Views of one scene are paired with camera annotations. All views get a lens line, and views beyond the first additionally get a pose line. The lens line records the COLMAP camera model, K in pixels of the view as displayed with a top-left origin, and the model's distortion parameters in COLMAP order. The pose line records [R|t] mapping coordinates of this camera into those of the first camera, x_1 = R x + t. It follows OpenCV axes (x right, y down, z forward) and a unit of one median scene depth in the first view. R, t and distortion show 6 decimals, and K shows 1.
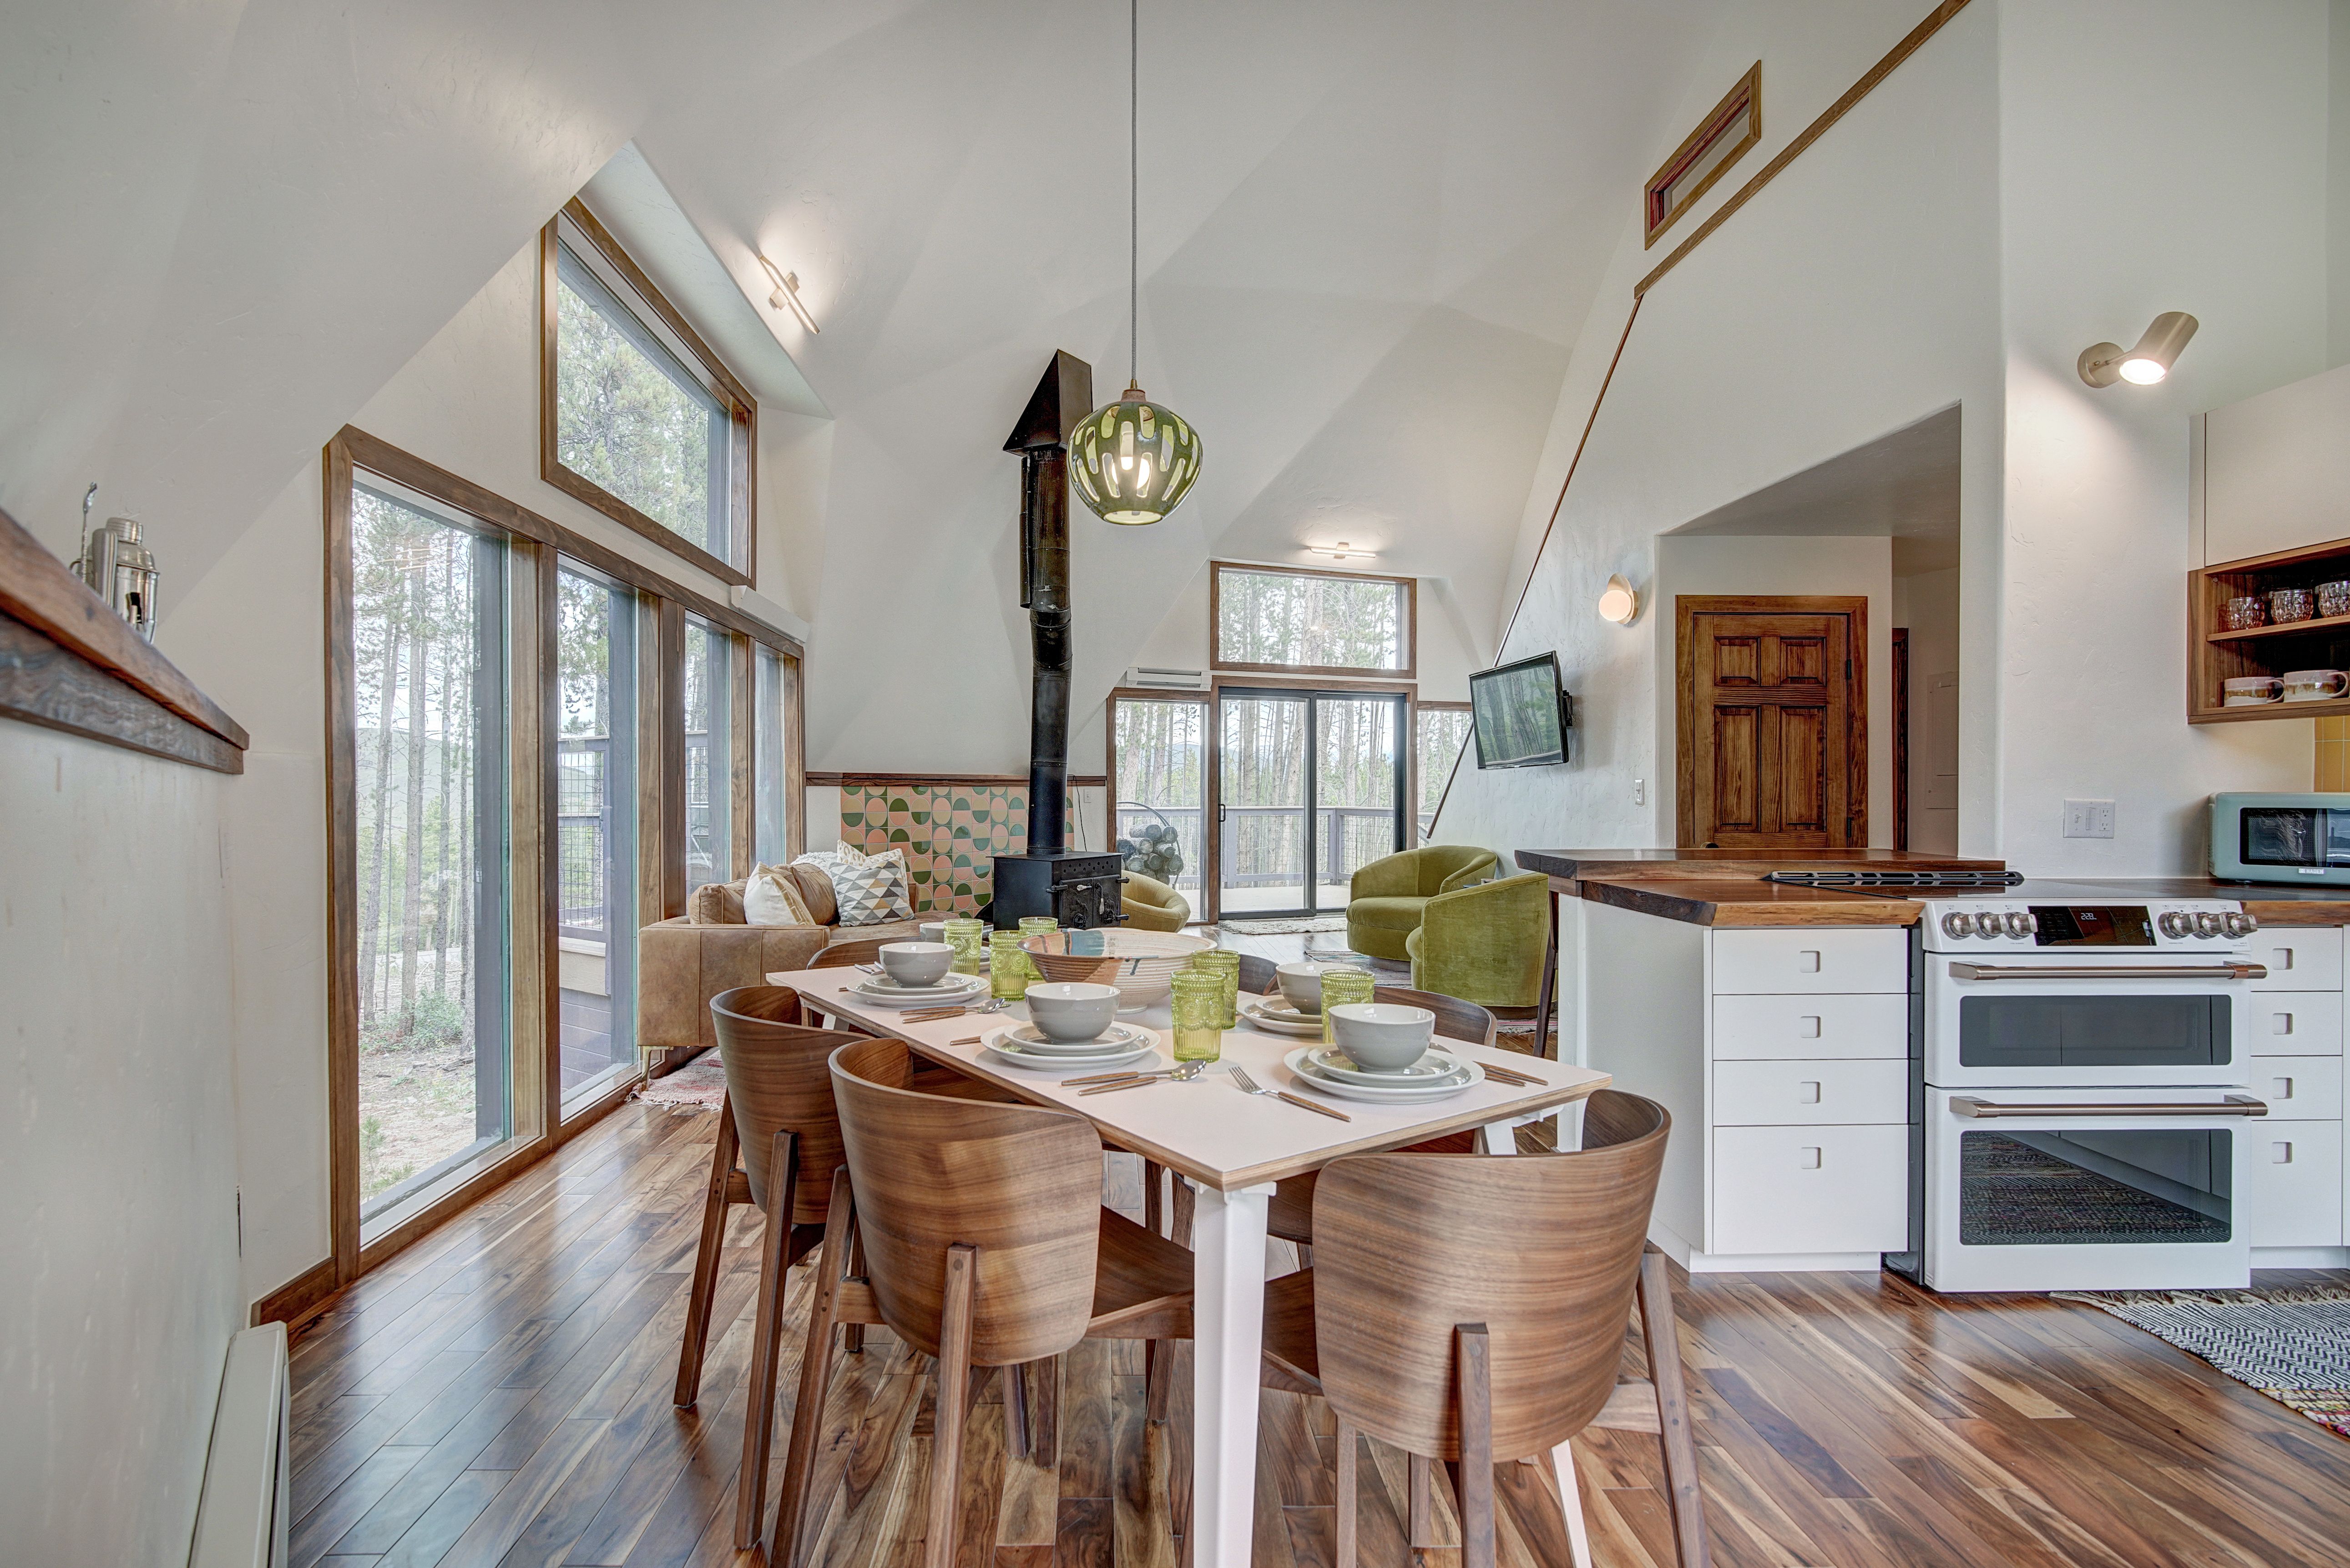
lens RADIAL K [[1112.4, 0, 1135.3], [0, 1112.4, 795.1], [0, 0, 1]] dist [-0.002422, 0.001384]
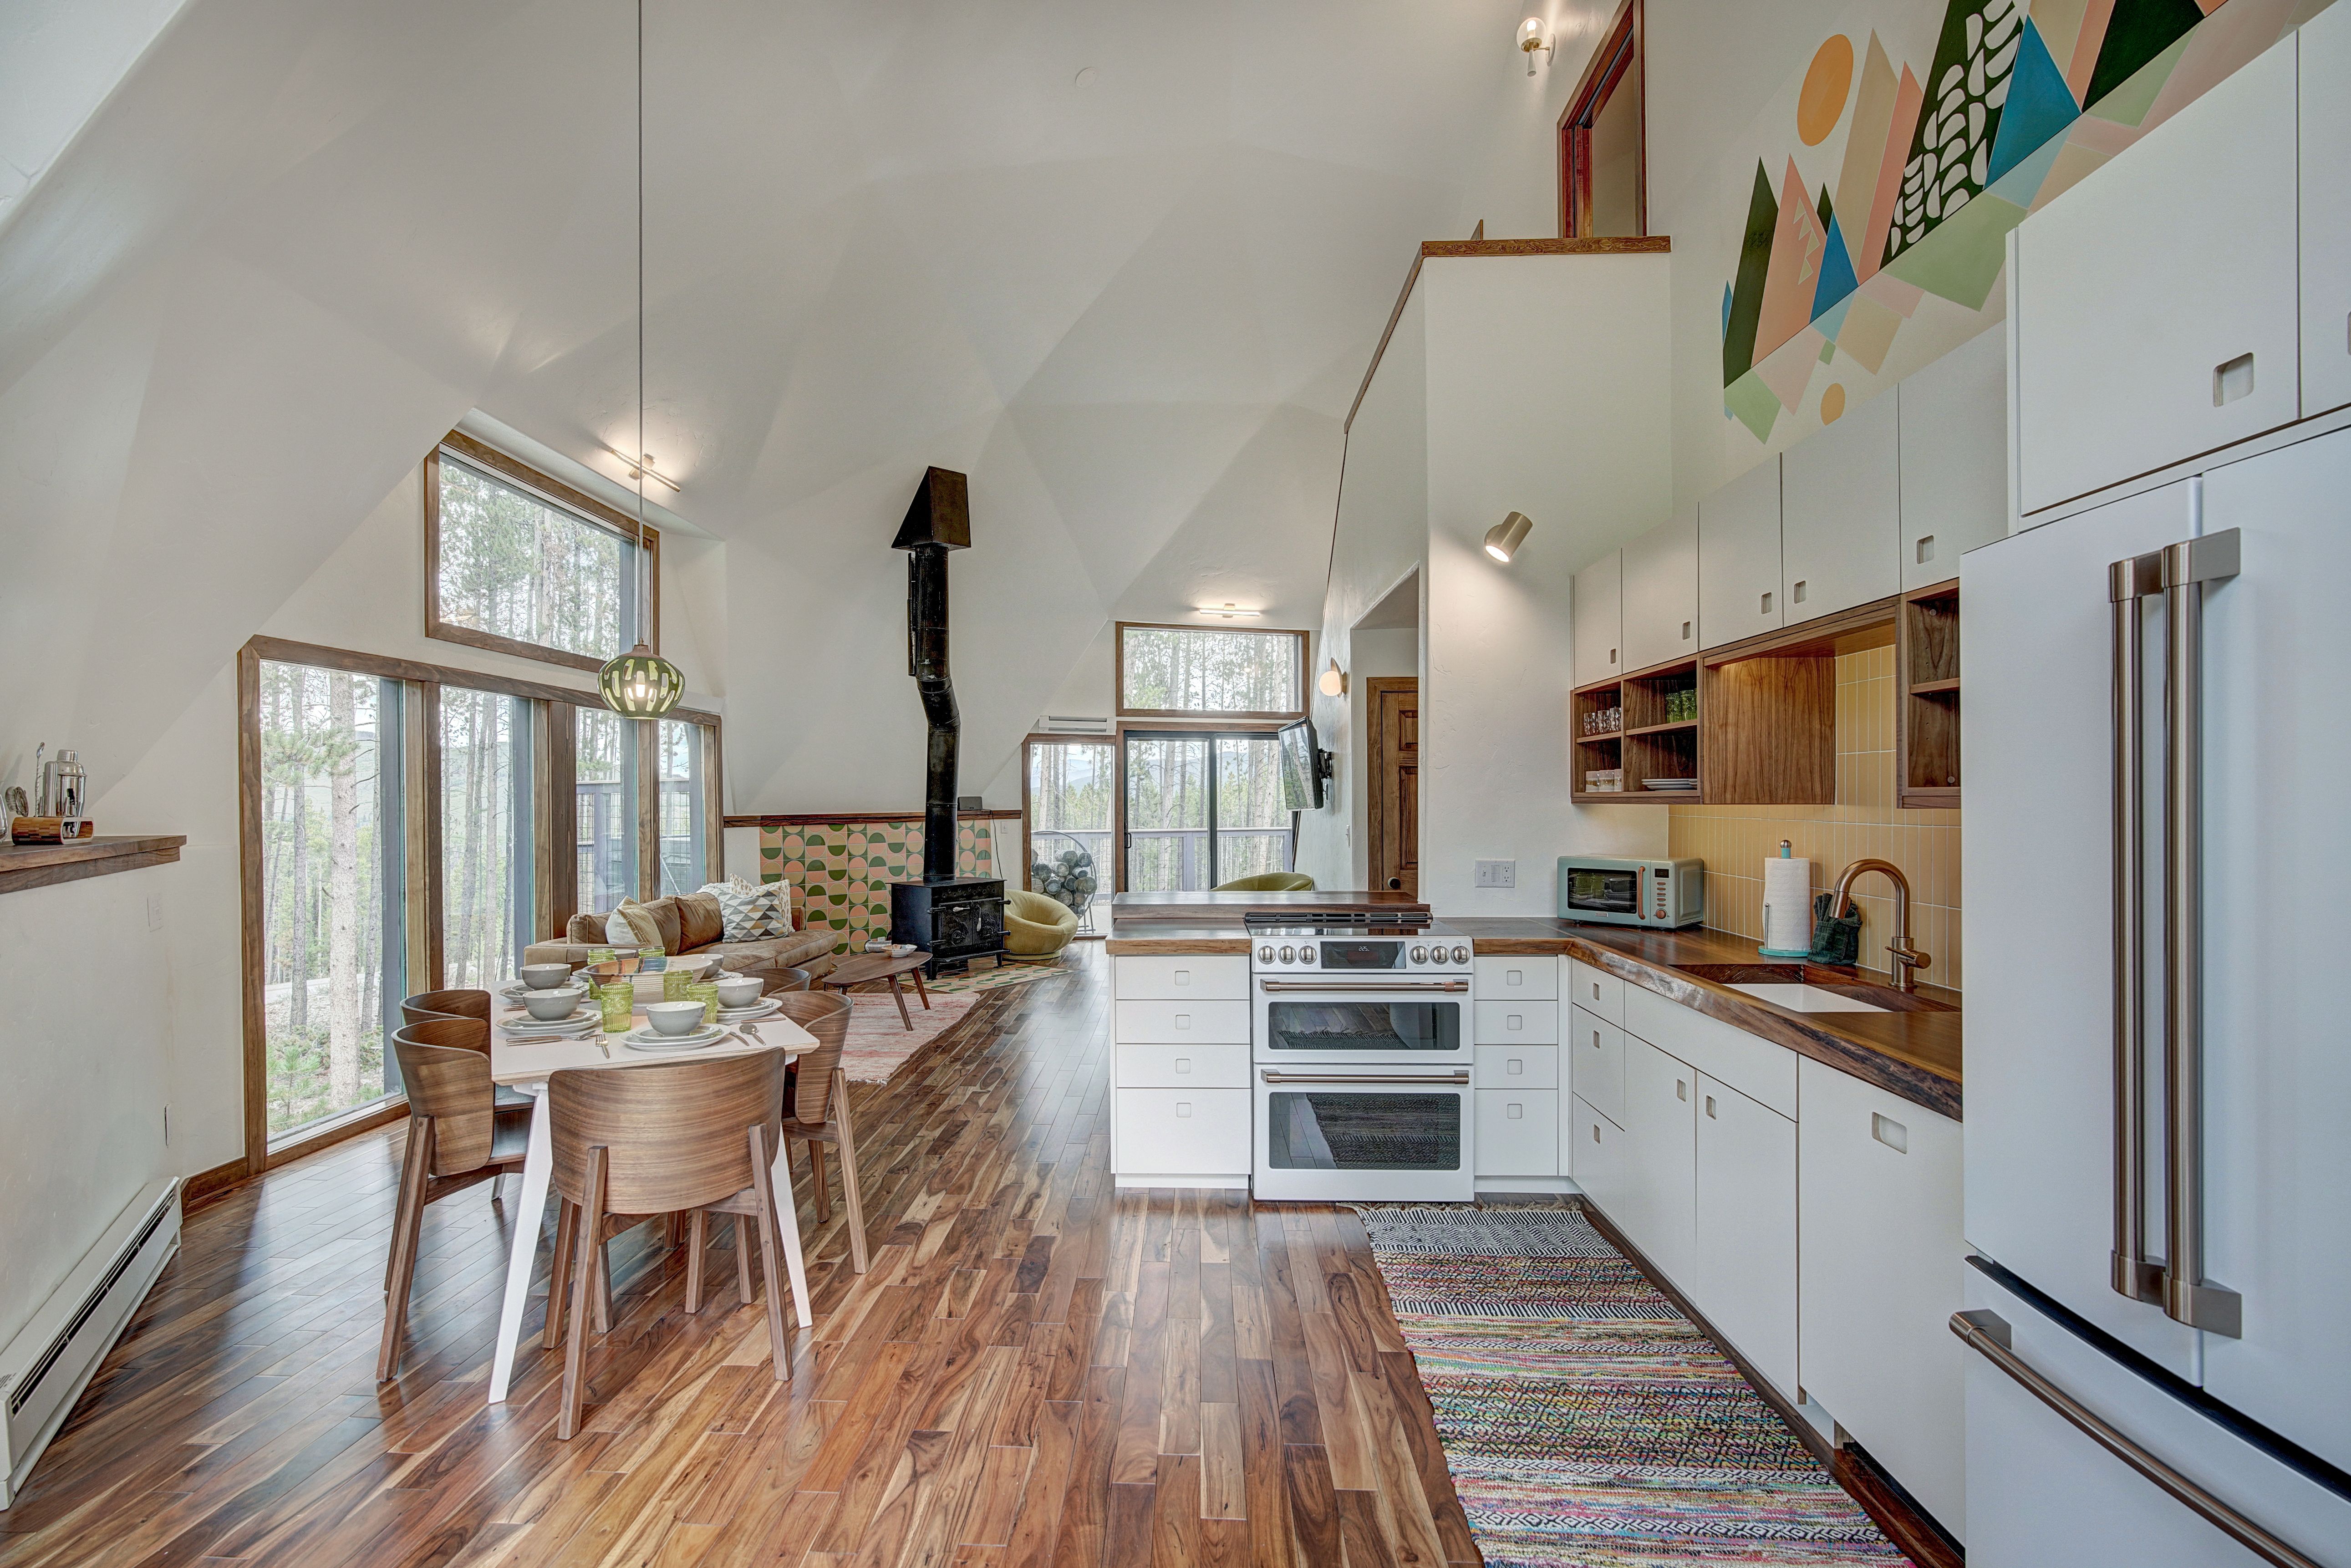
lens RADIAL K [[1112.9, 0, 1165.9], [0, 1112.9, 796.9], [0, 0, 1]] dist [-0.002422, 0.001384]
pose [[0.997521, -0.005772, -0.070131, 0.264319], [0.005576, 0.999980, -0.002991, -0.033916], [0.070147, 0.002593, 0.997533, -0.187757]]
